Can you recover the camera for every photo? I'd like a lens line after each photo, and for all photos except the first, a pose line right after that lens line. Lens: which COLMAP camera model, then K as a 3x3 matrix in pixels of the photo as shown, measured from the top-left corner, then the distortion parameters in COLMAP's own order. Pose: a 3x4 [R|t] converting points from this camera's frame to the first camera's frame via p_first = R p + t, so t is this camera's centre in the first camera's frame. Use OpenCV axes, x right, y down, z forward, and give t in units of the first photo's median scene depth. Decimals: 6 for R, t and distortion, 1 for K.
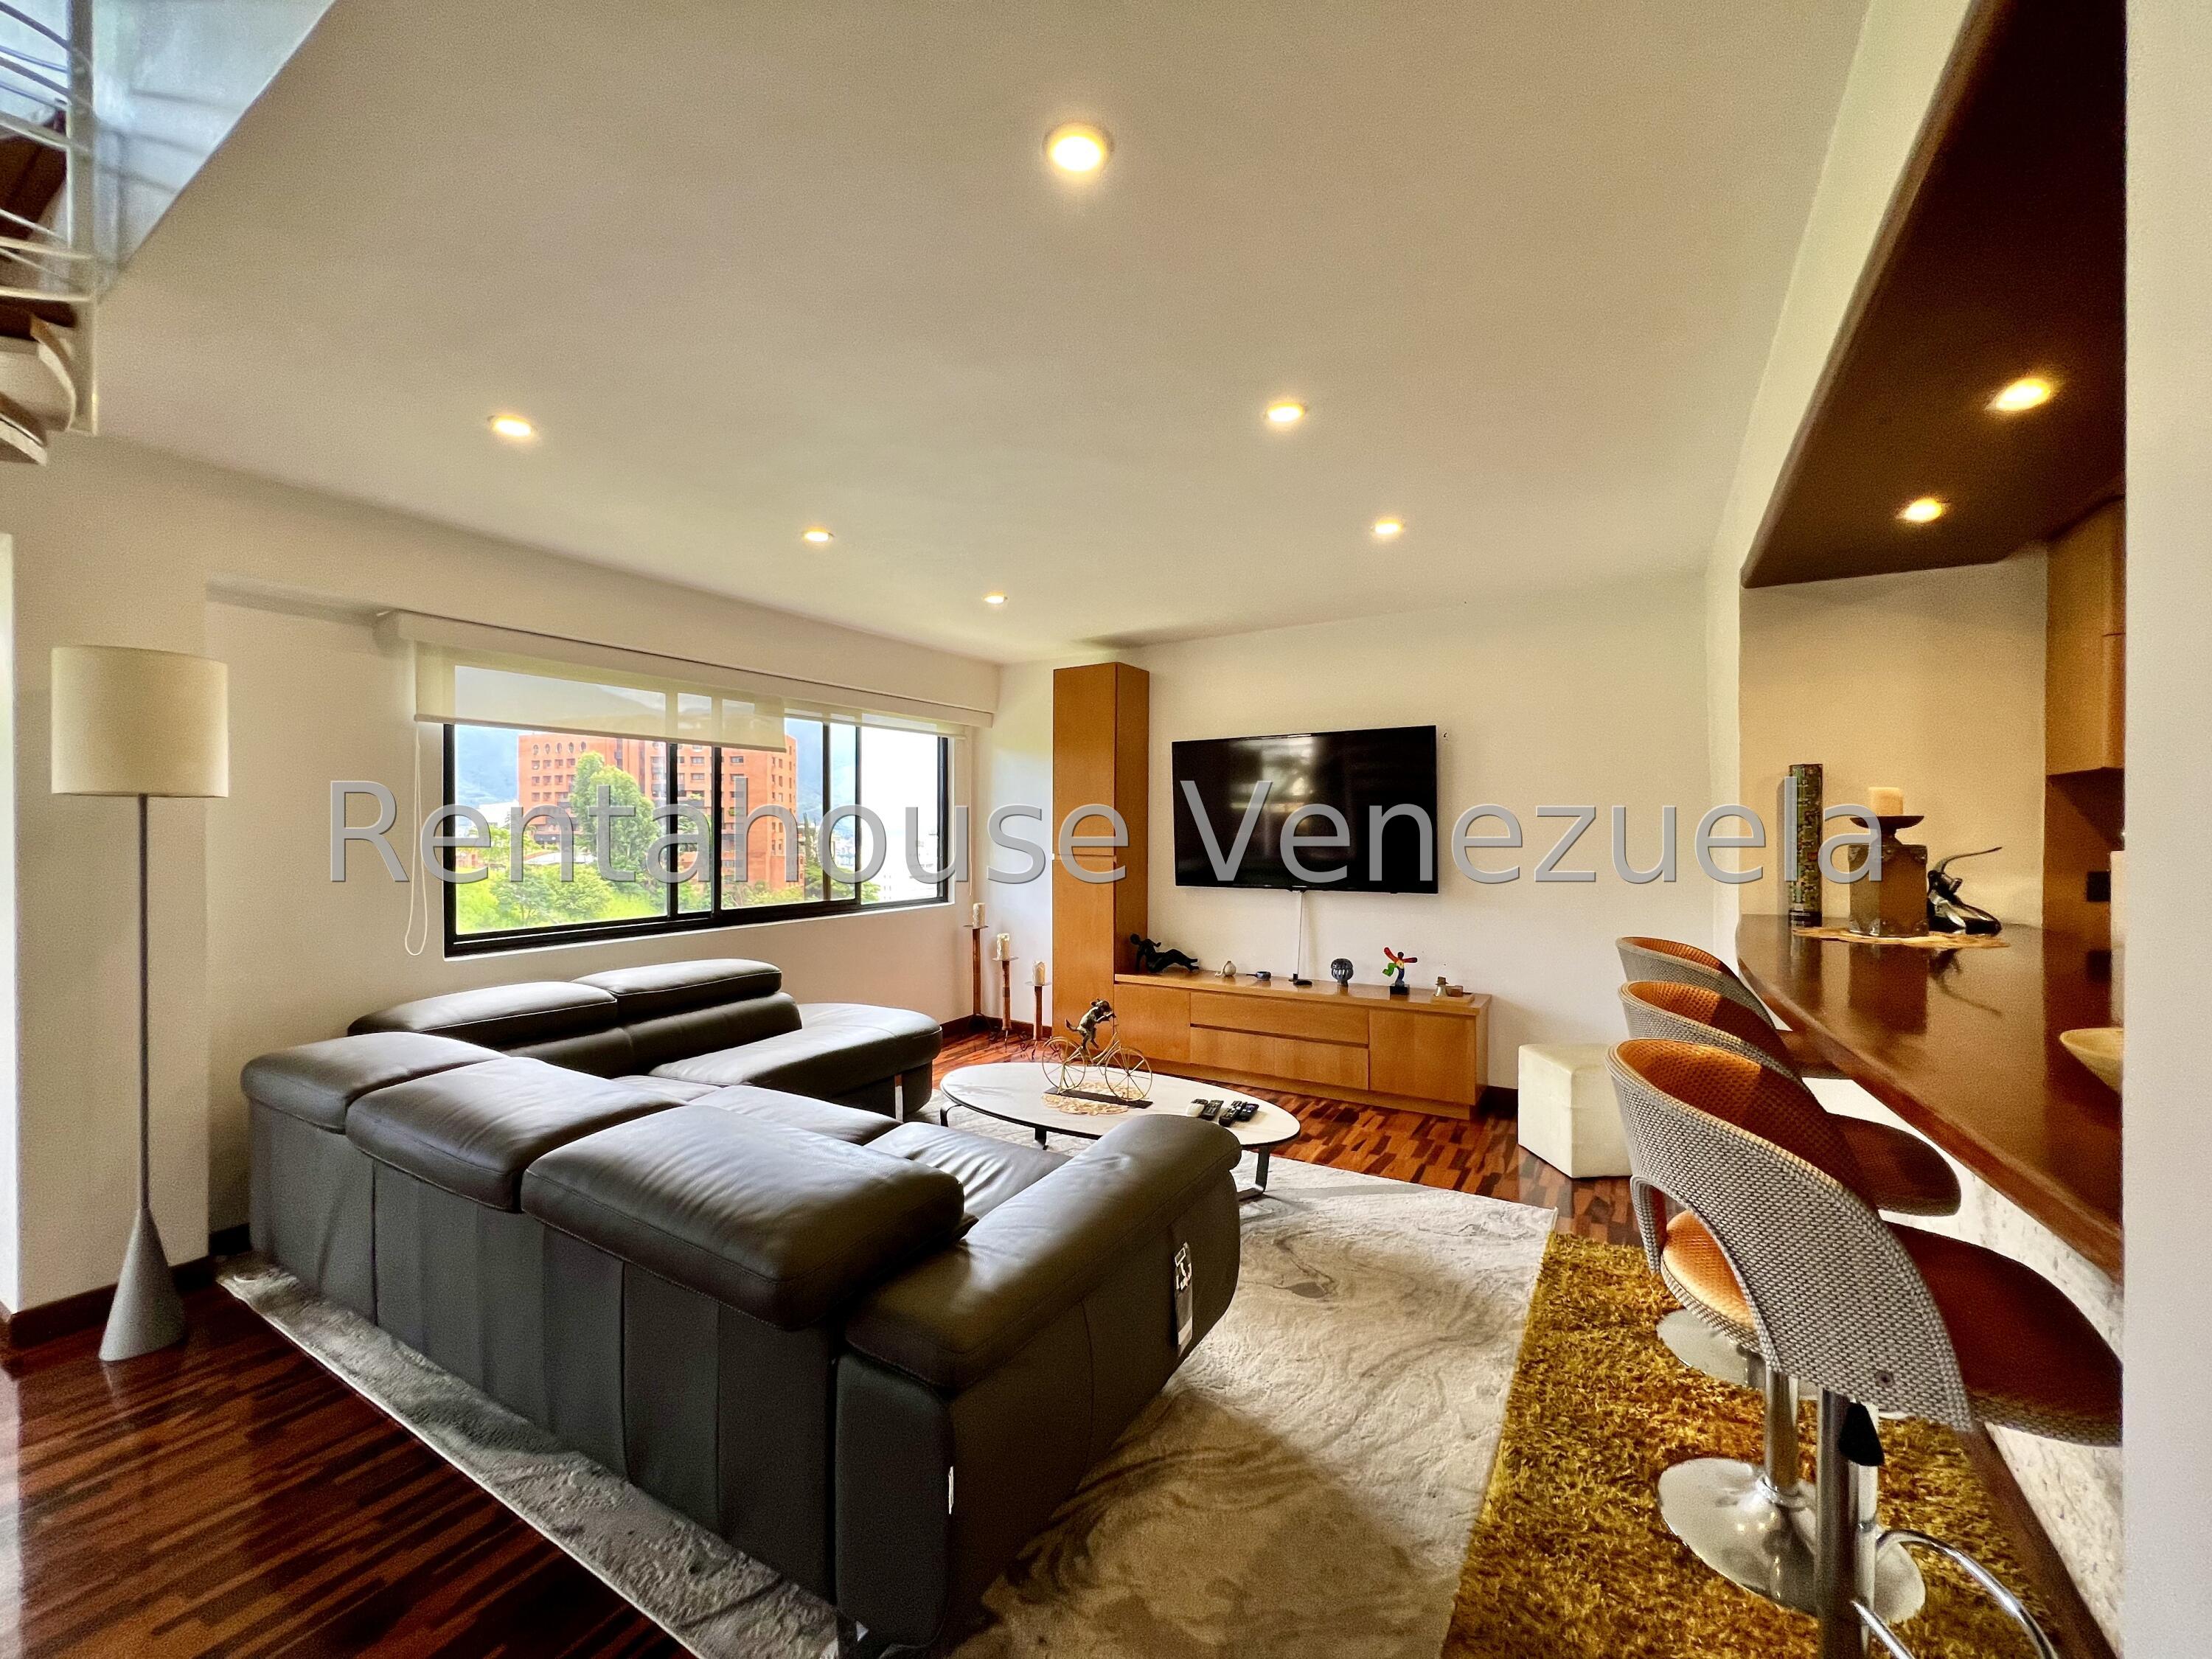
lens RADIAL K [[893.5, 0, 1093.4], [0, 893.5, 830.7], [0, 0, 1]] dist [0.000388, 0.000467]
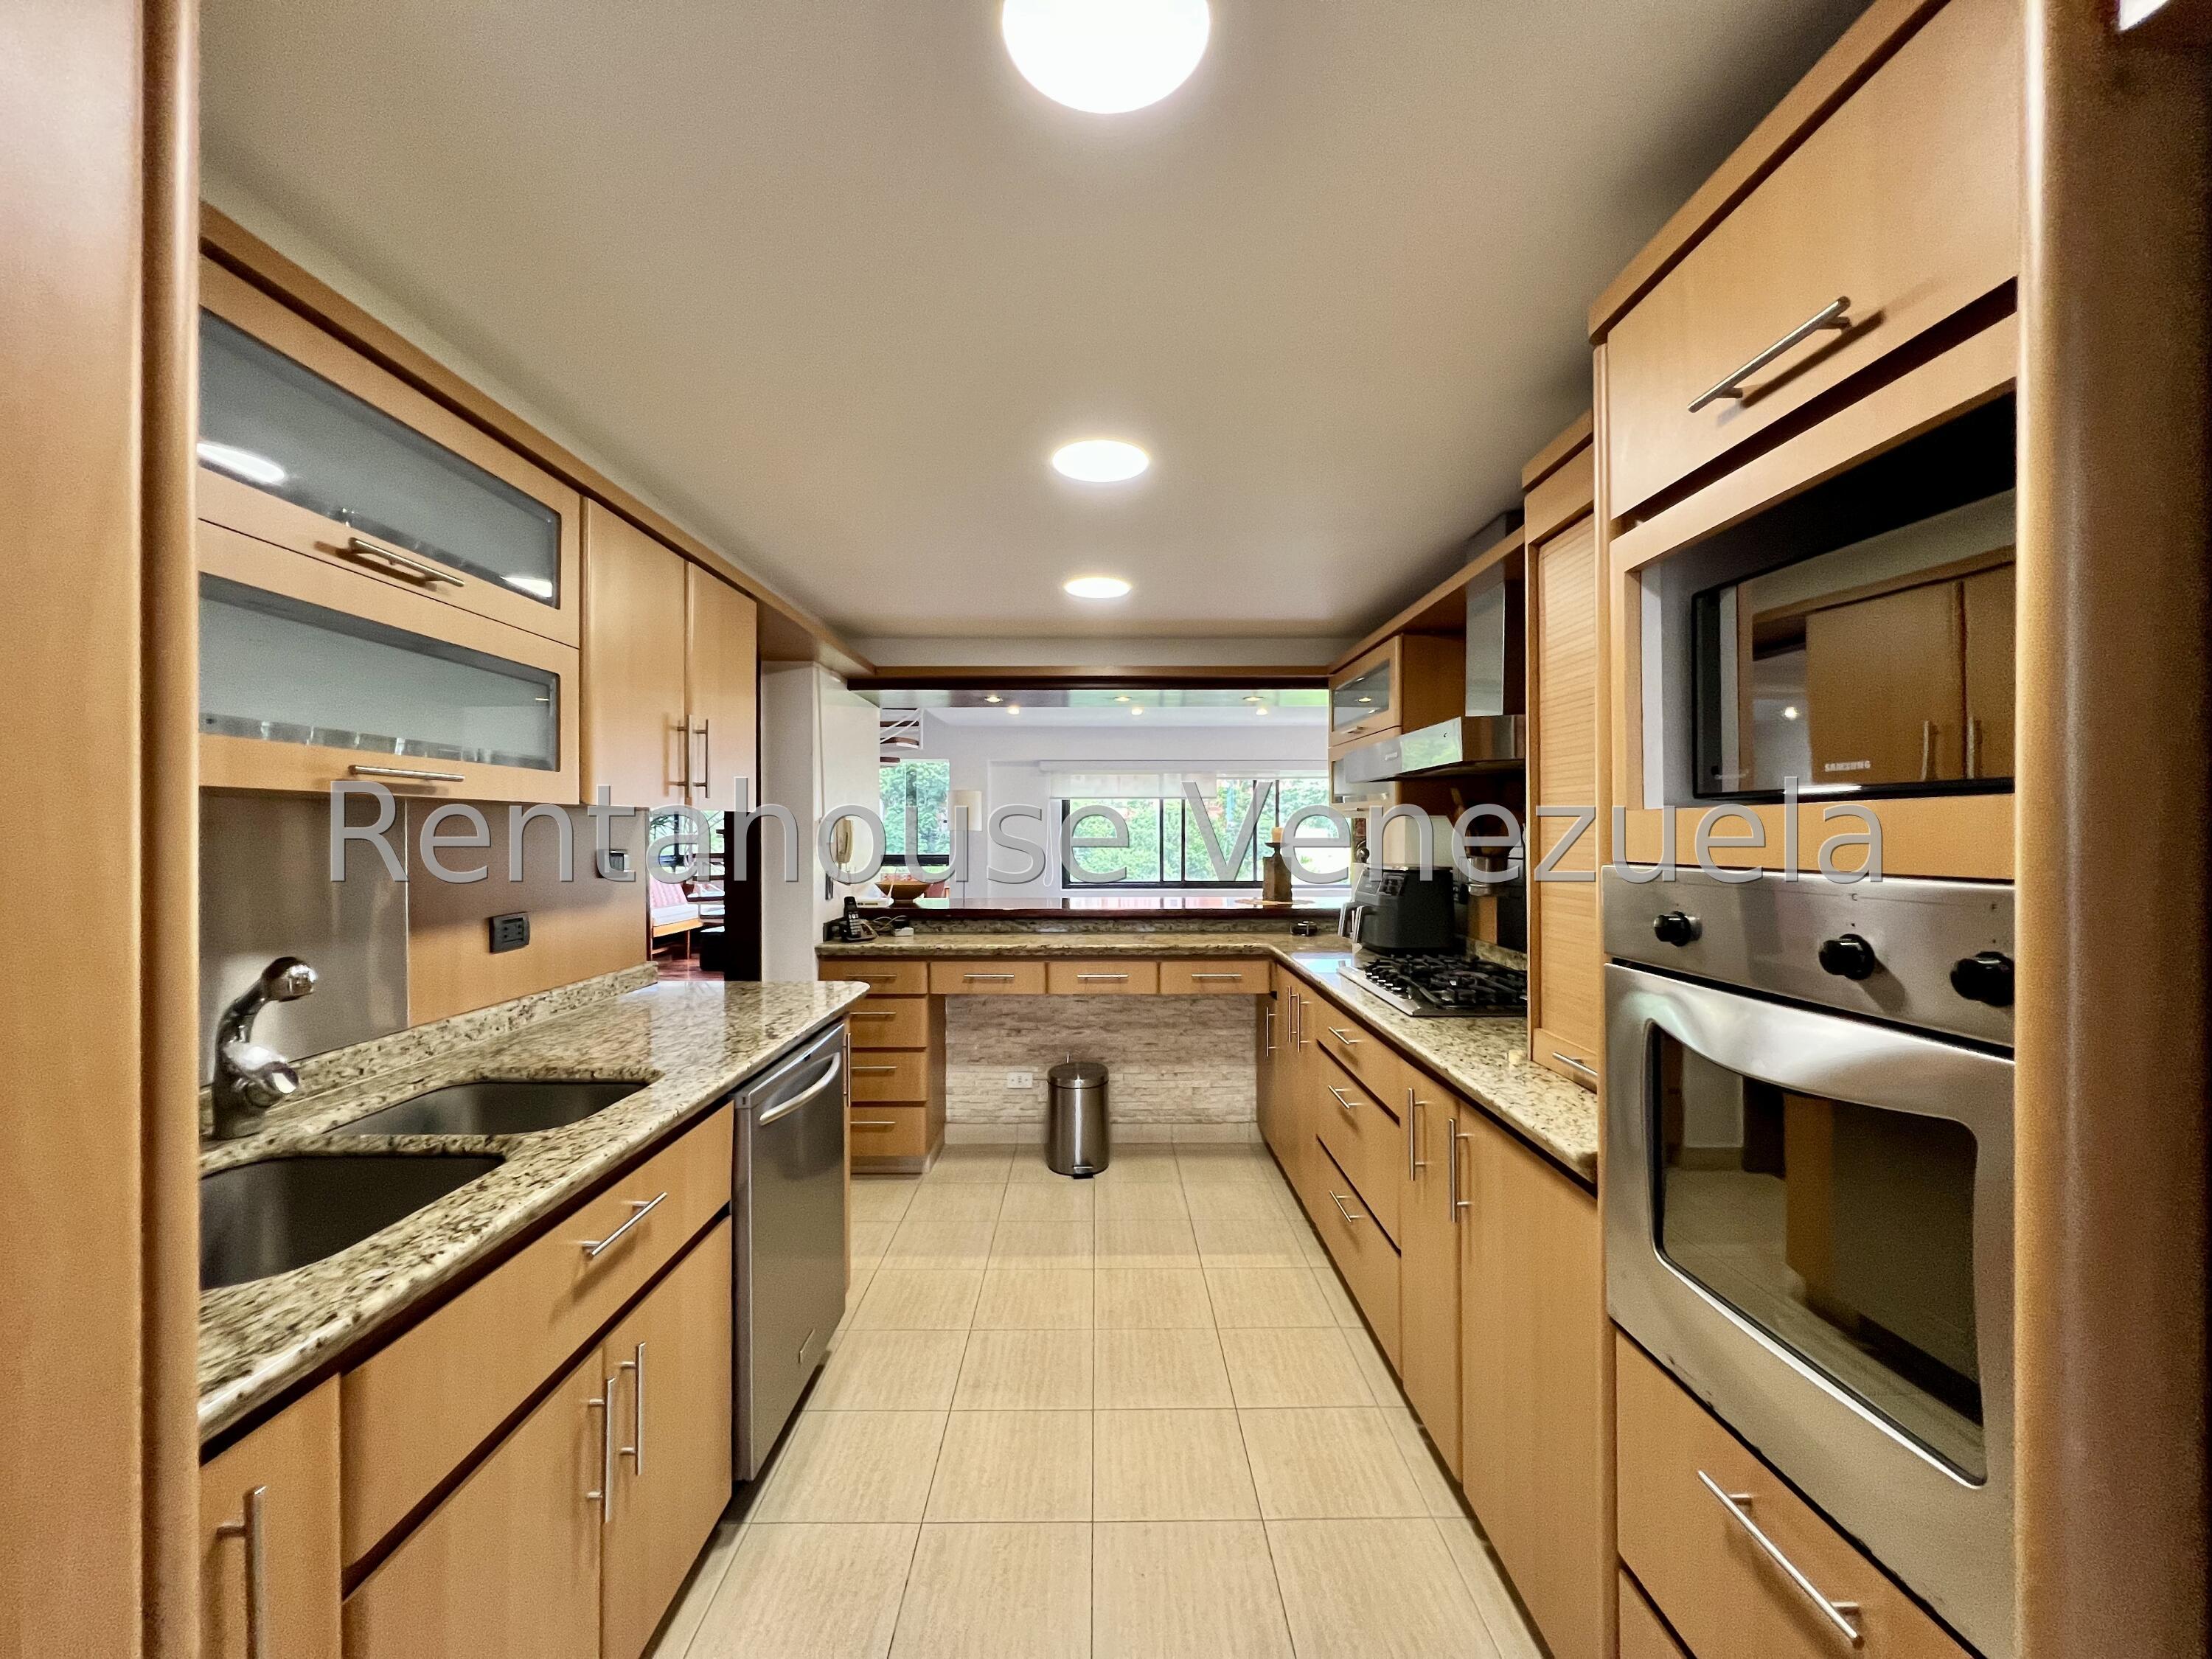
lens RADIAL K [[890.1, 0, 1104.8], [0, 890.1, 831.5], [0, 0, 1]] dist [-0.003468, 0.000407]
pose [[0.530196, 0.001303, -0.847874, 1.326097], [-0.002108, 0.999998, 0.000219, -0.023002], [0.847873, 0.001672, 0.530197, -0.233606]]
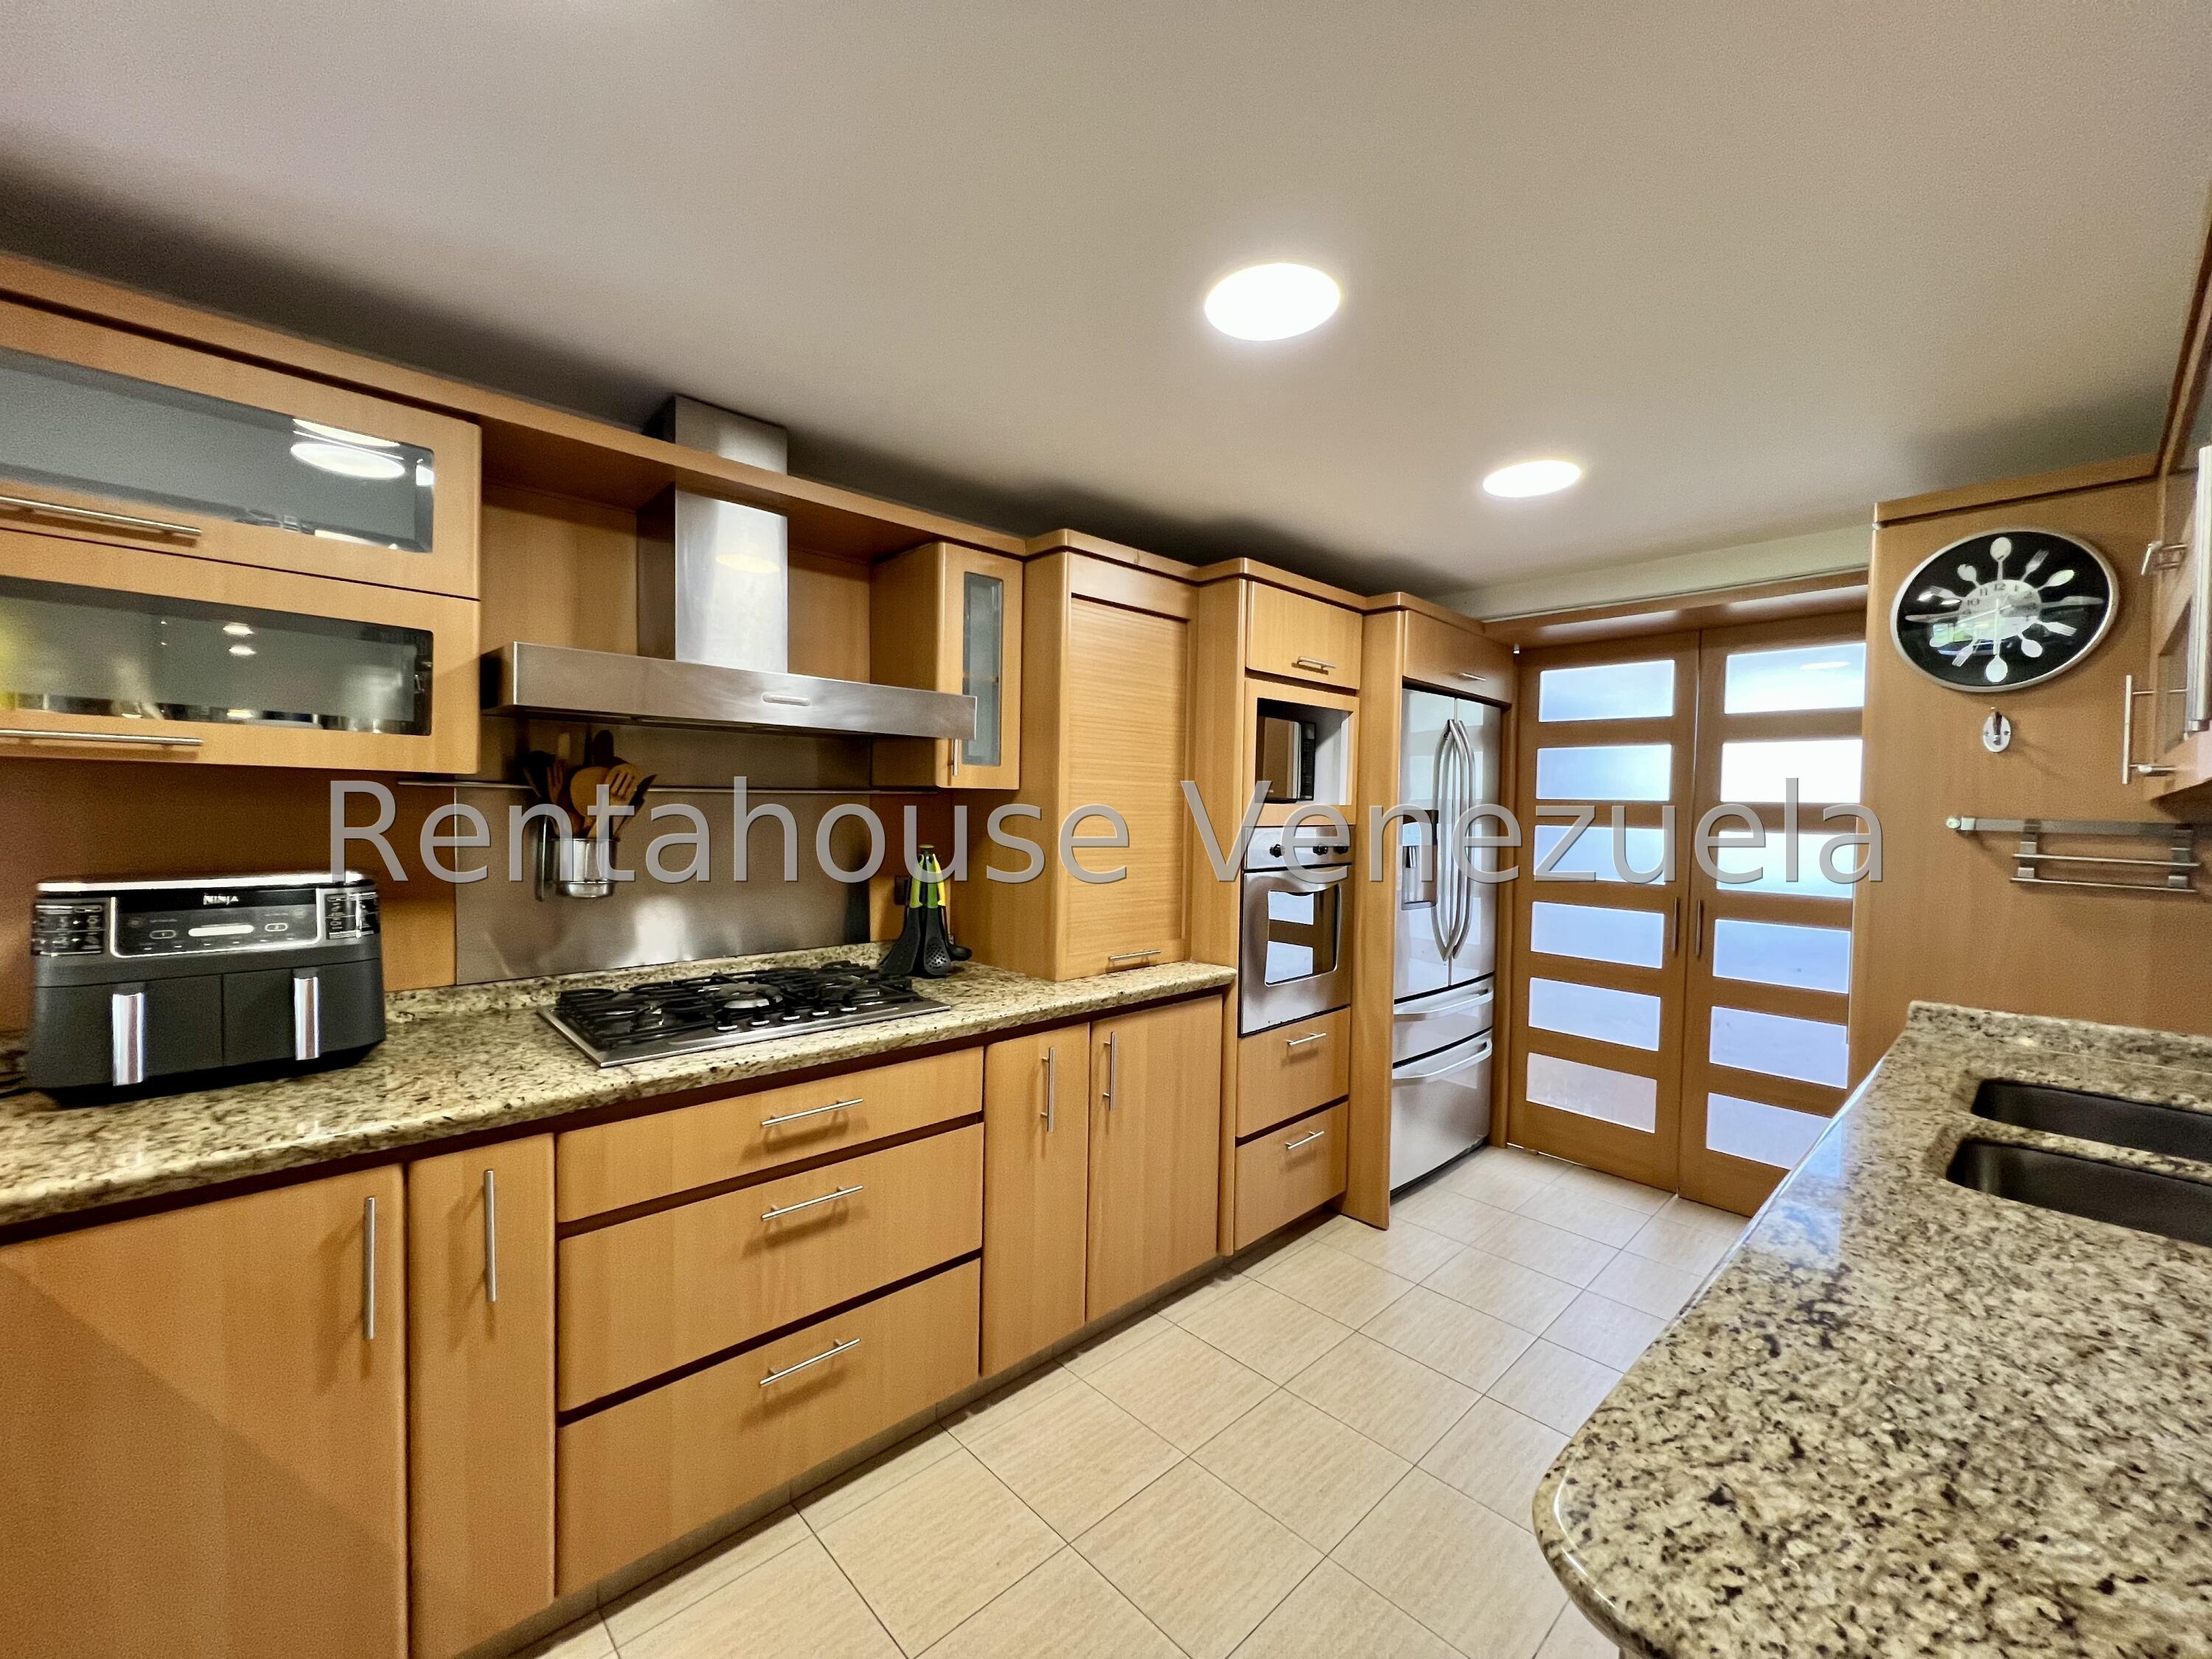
lens RADIAL K [[890.1, 0, 1104.8], [0, 890.1, 831.5], [0, 0, 1]] dist [-0.003468, 0.000407]
pose [[0.254507, -0.019083, 0.966883, 0.473030], [-0.013752, 0.999633, 0.023349, -0.023163], [-0.966973, -0.019239, 0.254151, 0.014404]]
